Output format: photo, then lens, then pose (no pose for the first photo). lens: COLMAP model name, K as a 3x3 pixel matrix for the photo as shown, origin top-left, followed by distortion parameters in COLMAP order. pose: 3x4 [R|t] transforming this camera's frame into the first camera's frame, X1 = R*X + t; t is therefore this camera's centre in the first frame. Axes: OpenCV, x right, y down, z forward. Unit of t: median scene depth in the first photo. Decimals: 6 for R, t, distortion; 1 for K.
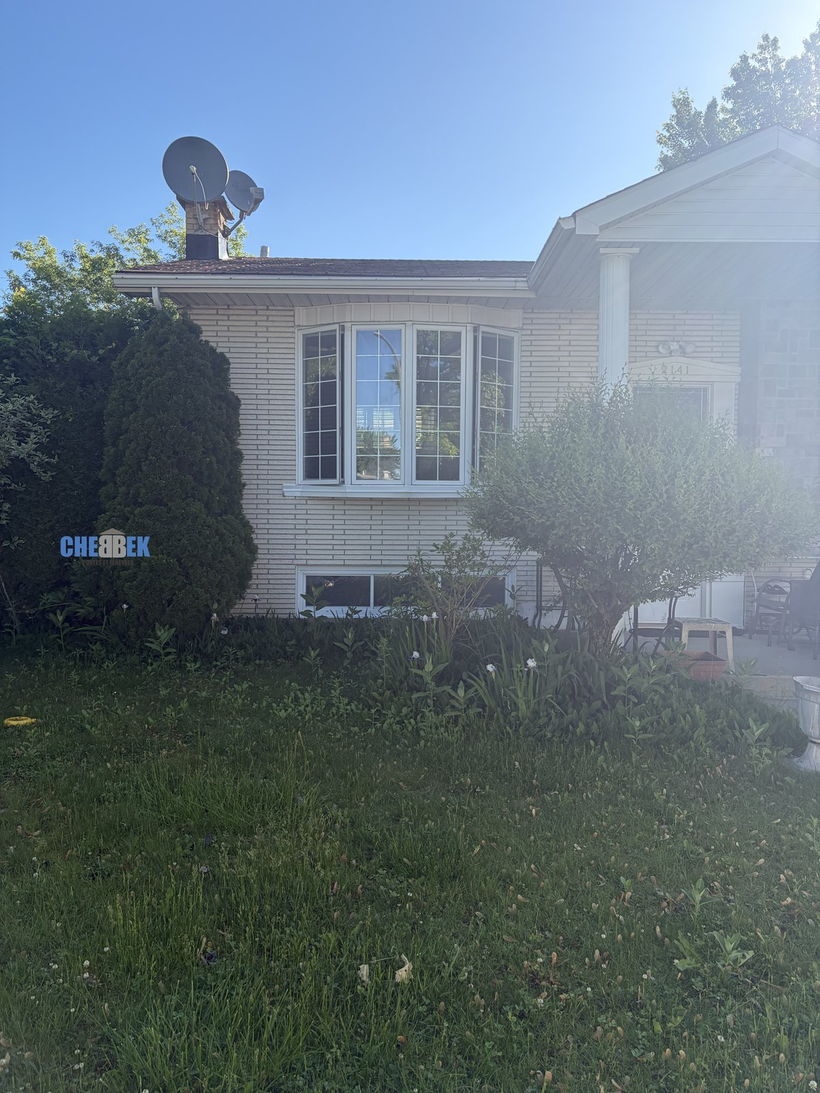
lens RADIAL K [[856.8, 0, 408.5], [0, 856.8, 550.5], [0, 0, 1]] dist [0.041590, -0.050313]
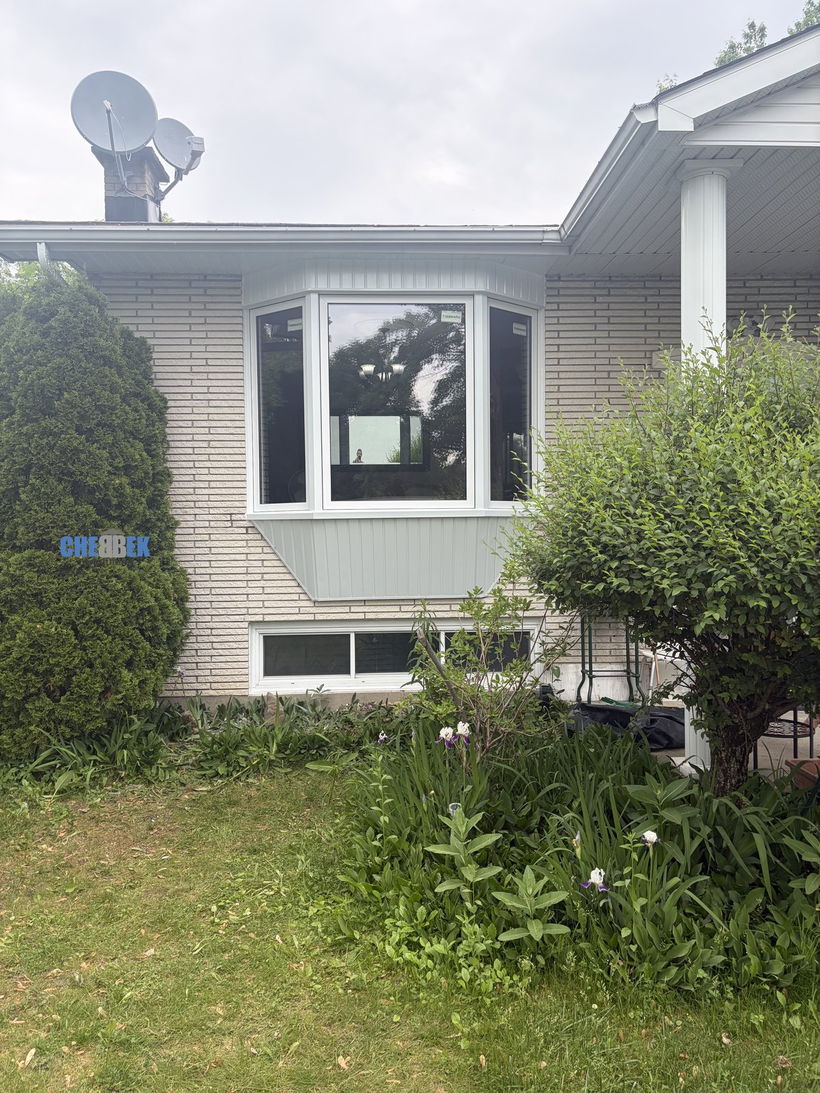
lens RADIAL K [[856.8, 0, 413.1], [0, 856.8, 543.1], [0, 0, 1]] dist [0.041590, -0.050313]
pose [[0.999041, -0.020646, 0.038620, -0.017262], [0.021717, 0.999385, -0.027516, -0.028068], [-0.038028, 0.028328, 0.998875, 0.255568]]
